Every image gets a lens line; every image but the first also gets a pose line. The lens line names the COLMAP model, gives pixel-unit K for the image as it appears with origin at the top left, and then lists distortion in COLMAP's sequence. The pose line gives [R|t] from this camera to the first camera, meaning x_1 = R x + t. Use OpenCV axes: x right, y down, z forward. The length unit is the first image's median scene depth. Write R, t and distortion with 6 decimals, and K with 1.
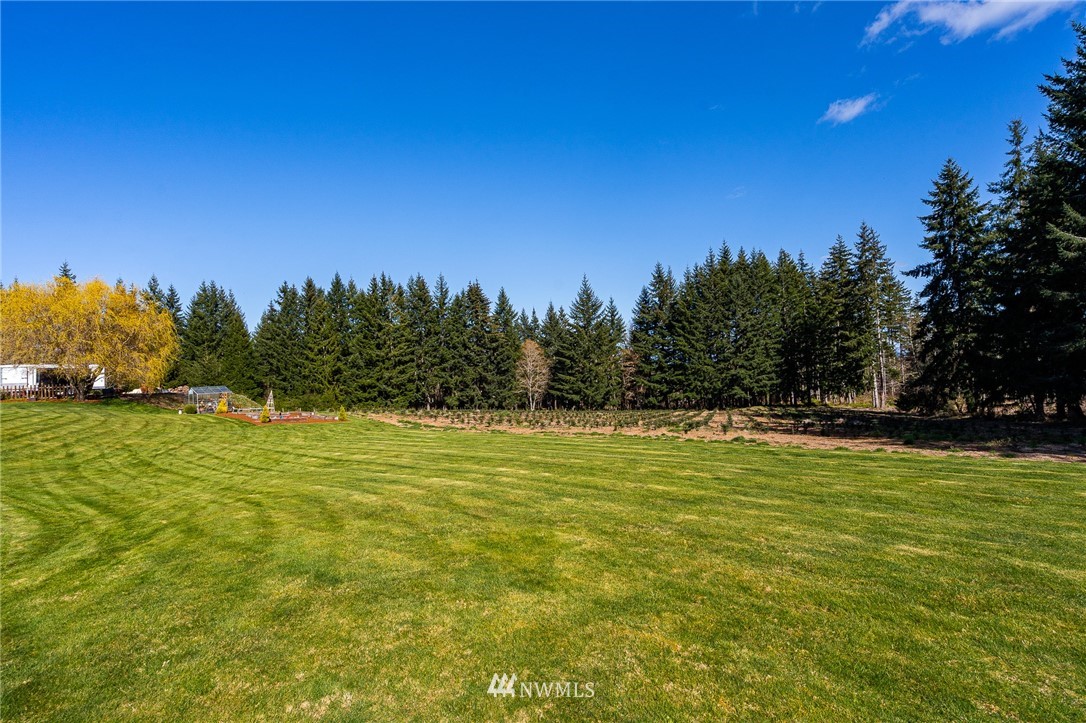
lens RADIAL K [[512.3, 0, 552.1], [0, 512.3, 363.8], [0, 0, 1]] dist [-0.002661, -0.000018]
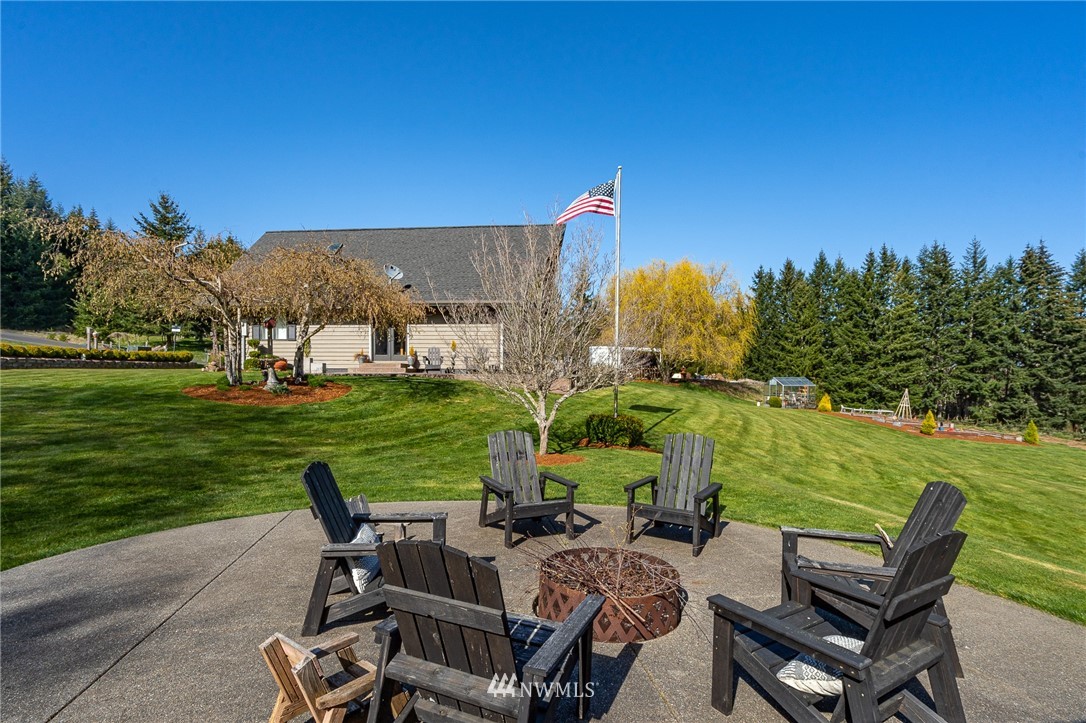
lens RADIAL K [[512.3, 0, 550.8], [0, 512.3, 419.0], [0, 0, 1]] dist [-0.002661, -0.000018]
pose [[0.733414, 0.118059, -0.669452, -0.152820], [-0.037175, 0.990295, 0.133914, 0.005572], [0.678765, -0.073327, 0.730685, 0.038775]]
